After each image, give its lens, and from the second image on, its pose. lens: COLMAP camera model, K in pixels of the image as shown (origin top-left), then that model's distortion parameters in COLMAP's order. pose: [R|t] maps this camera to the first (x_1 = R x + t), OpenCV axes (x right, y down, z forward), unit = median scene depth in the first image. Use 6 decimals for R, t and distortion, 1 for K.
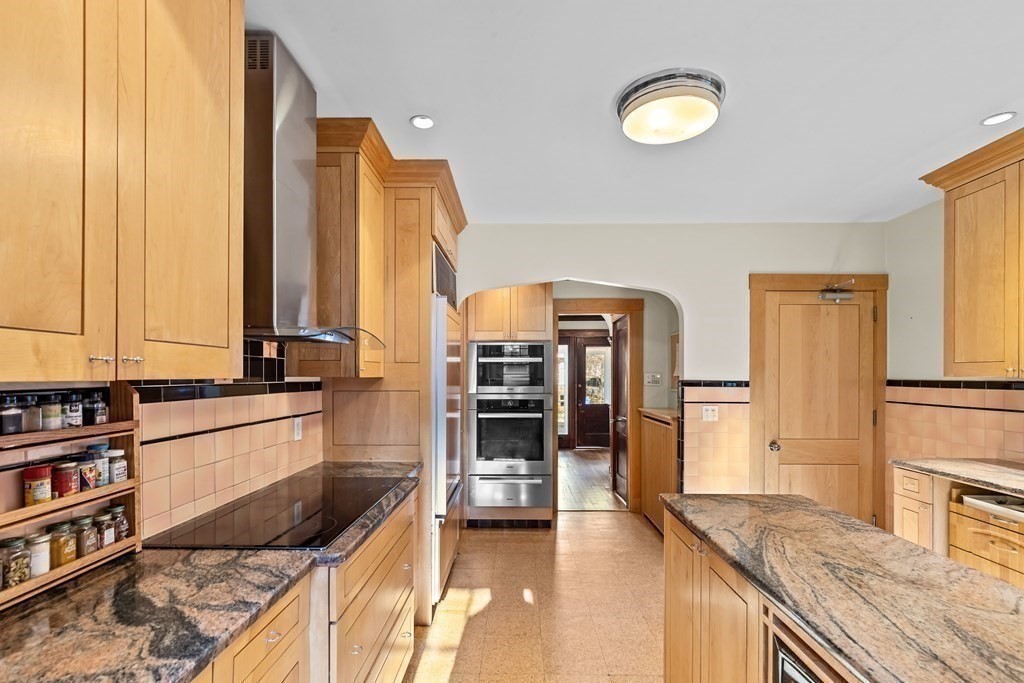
lens RADIAL K [[467.6, 0, 524.5], [0, 467.6, 375.3], [0, 0, 1]] dist [0.000963, -0.001128]
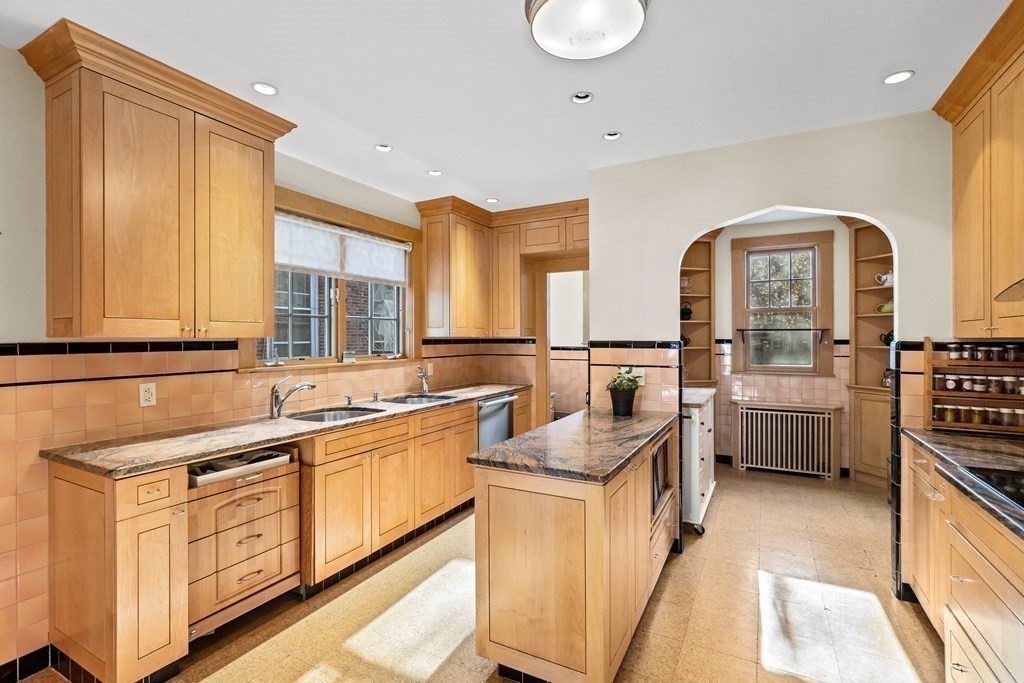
lens RADIAL K [[467.6, 0, 519.9], [0, 467.6, 339.2], [0, 0, 1]] dist [0.000963, -0.001128]
pose [[-0.875595, -0.003095, 0.483036, 0.016497], [-0.000484, 0.999985, 0.005528, 0.003258], [-0.483046, 0.004606, -0.875583, 1.641472]]
